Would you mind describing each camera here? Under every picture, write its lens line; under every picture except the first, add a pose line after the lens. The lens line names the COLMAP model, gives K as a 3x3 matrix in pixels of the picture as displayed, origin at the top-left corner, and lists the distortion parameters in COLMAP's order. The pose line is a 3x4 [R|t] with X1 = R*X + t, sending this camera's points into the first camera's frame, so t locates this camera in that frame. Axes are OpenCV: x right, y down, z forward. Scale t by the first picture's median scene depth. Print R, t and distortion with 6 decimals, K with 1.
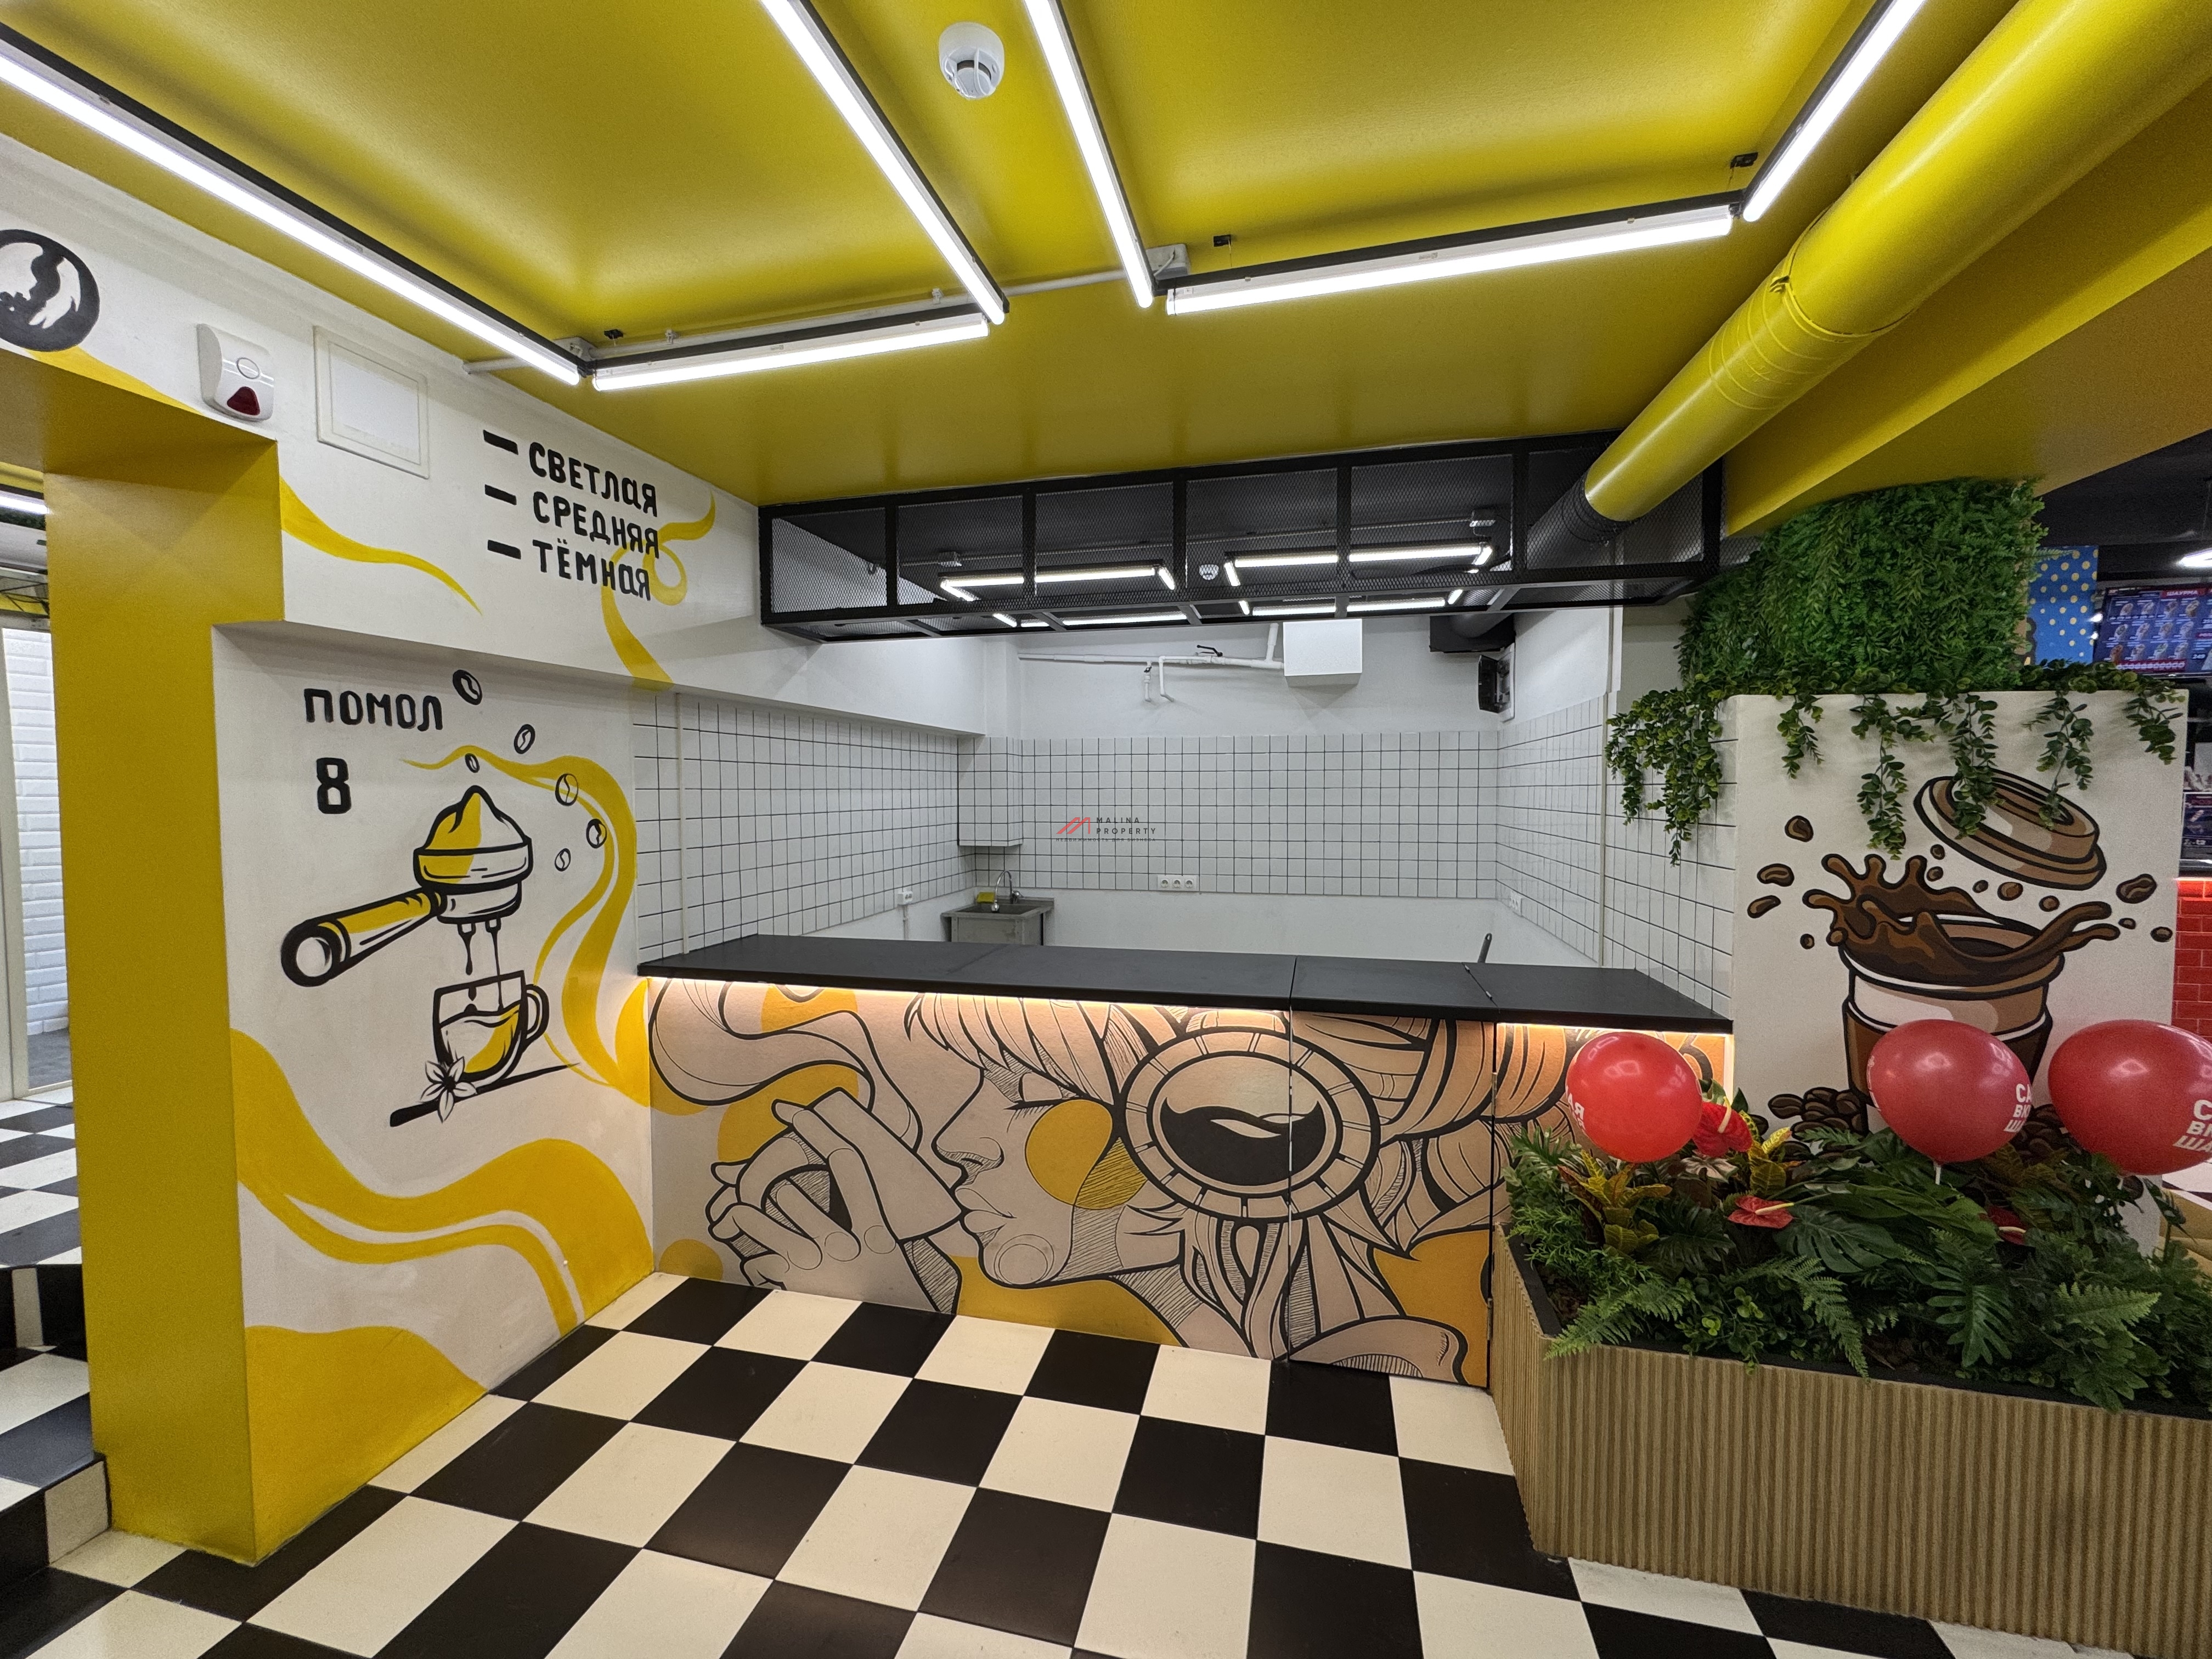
lens RADIAL K [[877.1, 0, 1111.3], [0, 877.1, 841.5], [0, 0, 1]] dist [-0.003777, 0.000213]
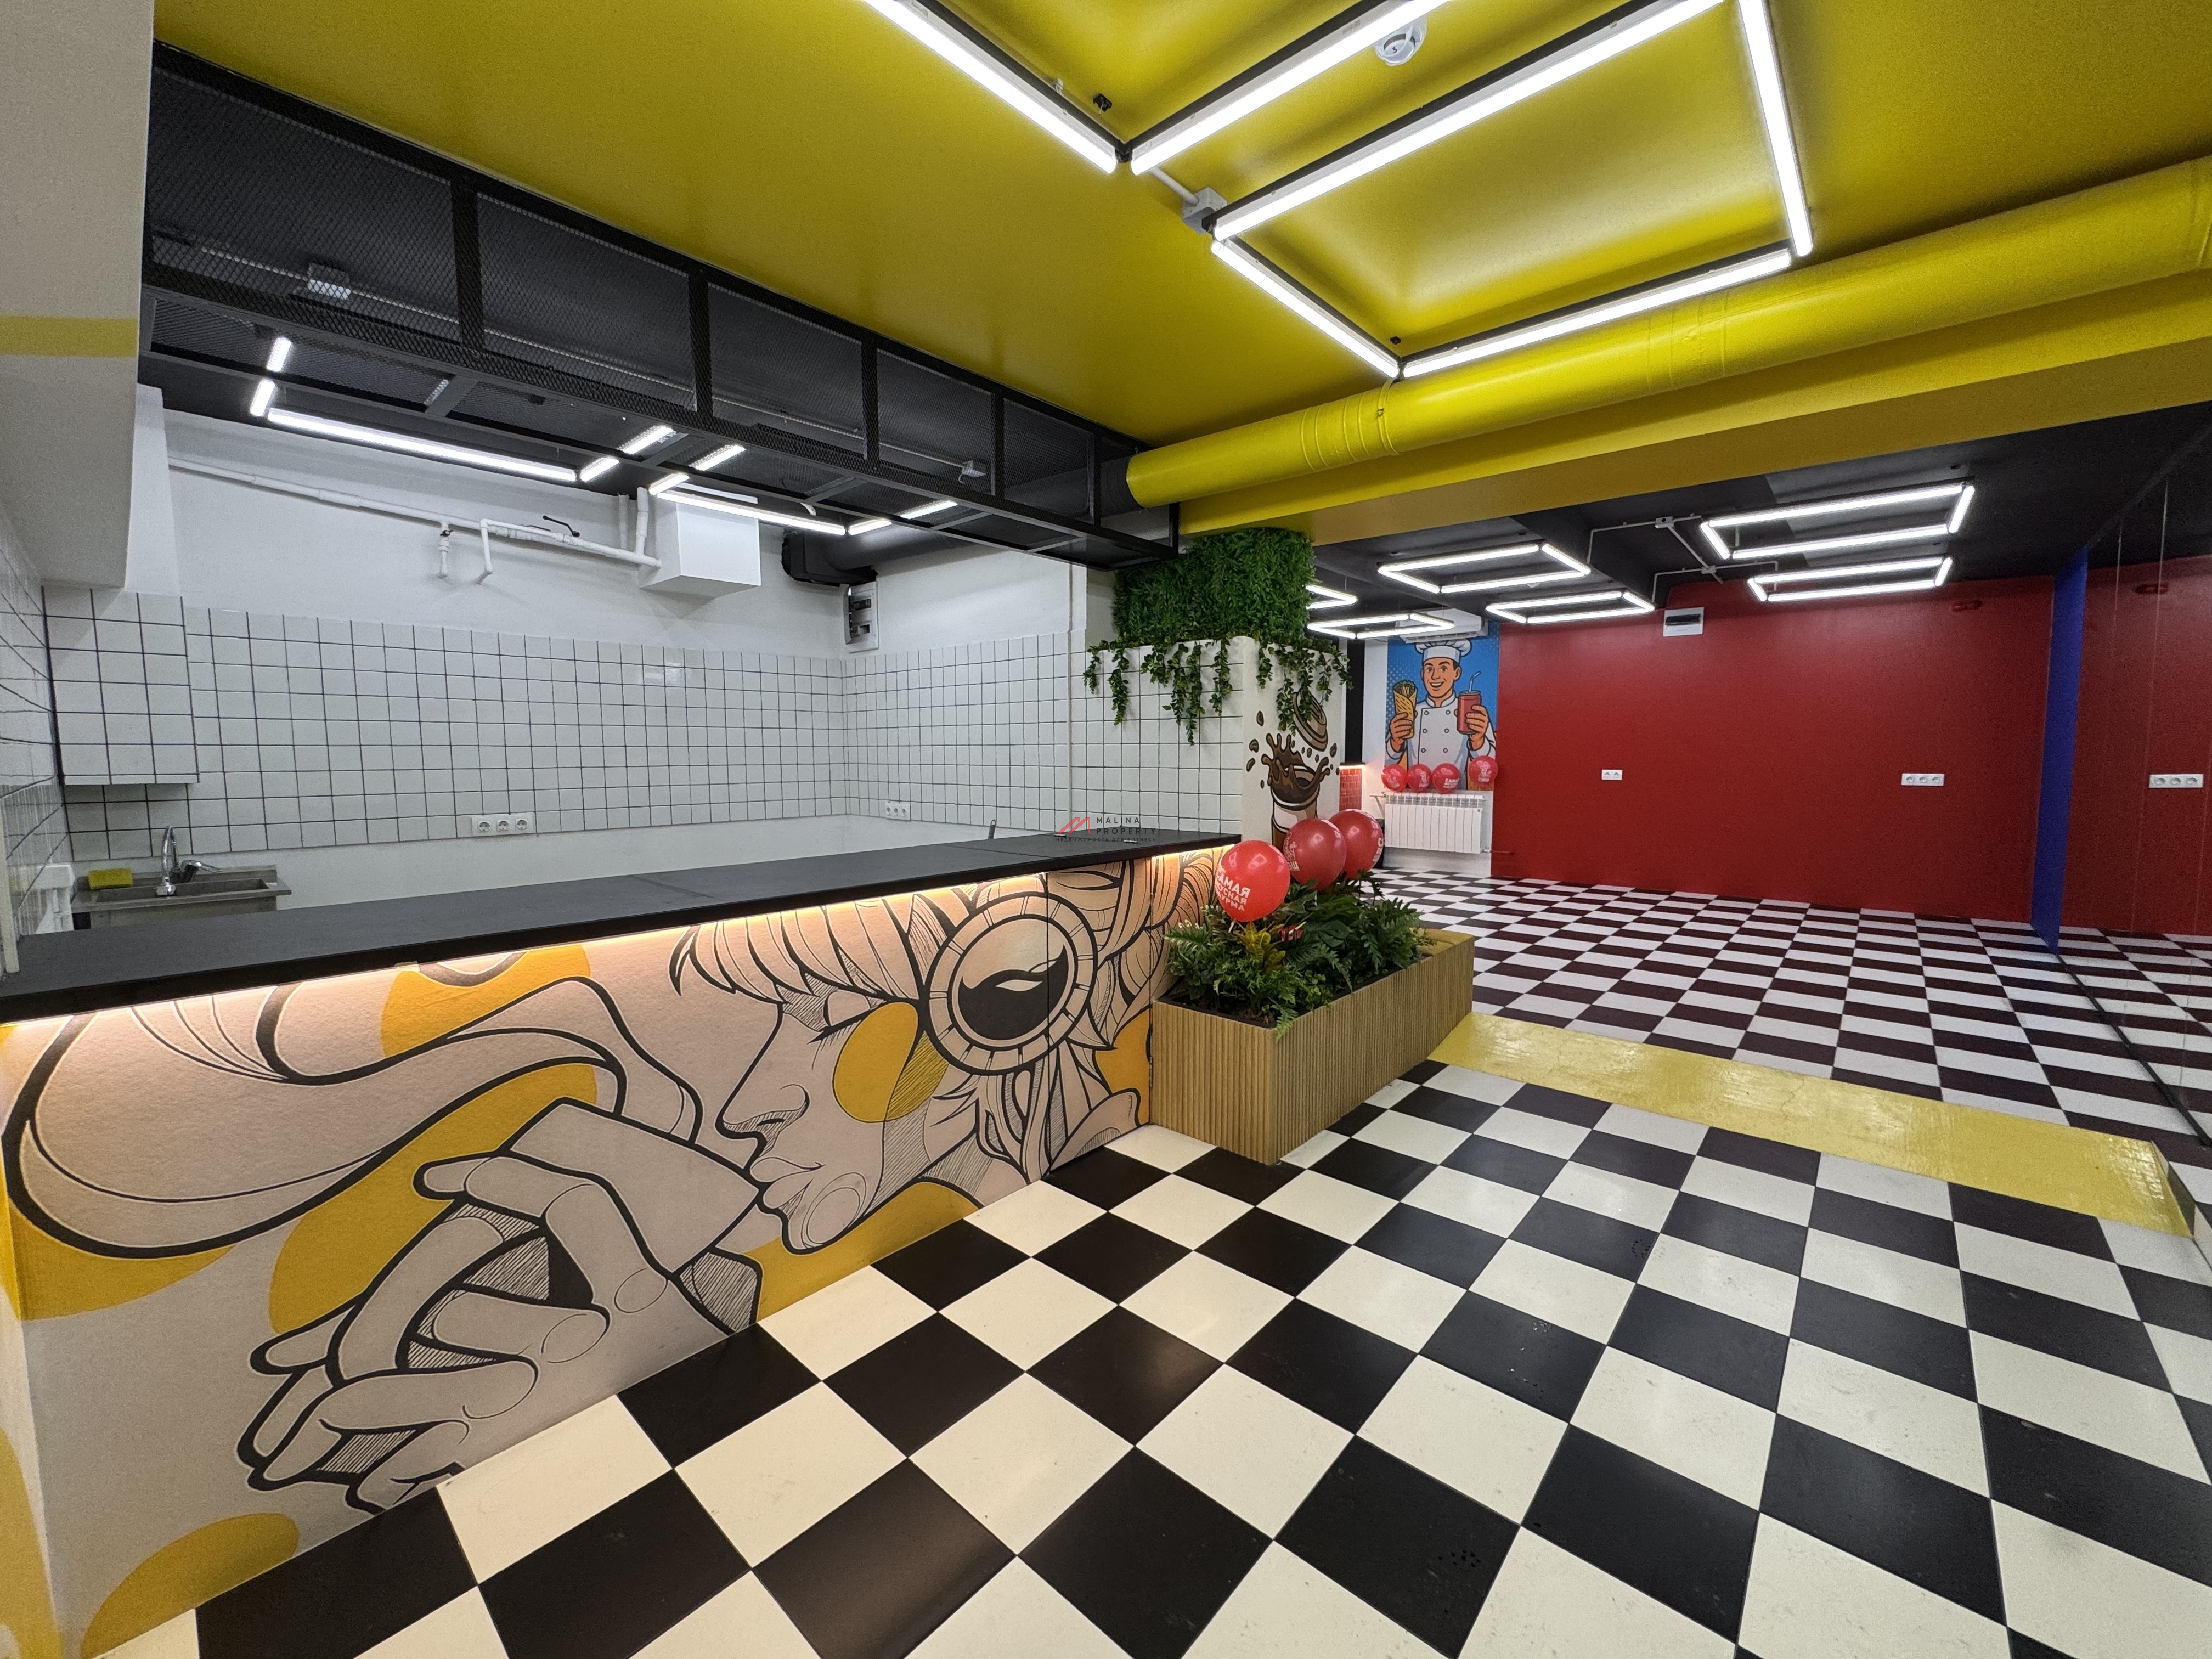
lens RADIAL K [[877.1, 0, 1099.6], [0, 877.1, 839.7], [0, 0, 1]] dist [-0.003777, 0.000213]
pose [[0.476567, -0.085606, 0.874960, -0.730837], [0.050748, 0.996267, 0.069834, 0.070473], [-0.877672, 0.011121, 0.479133, 0.367651]]
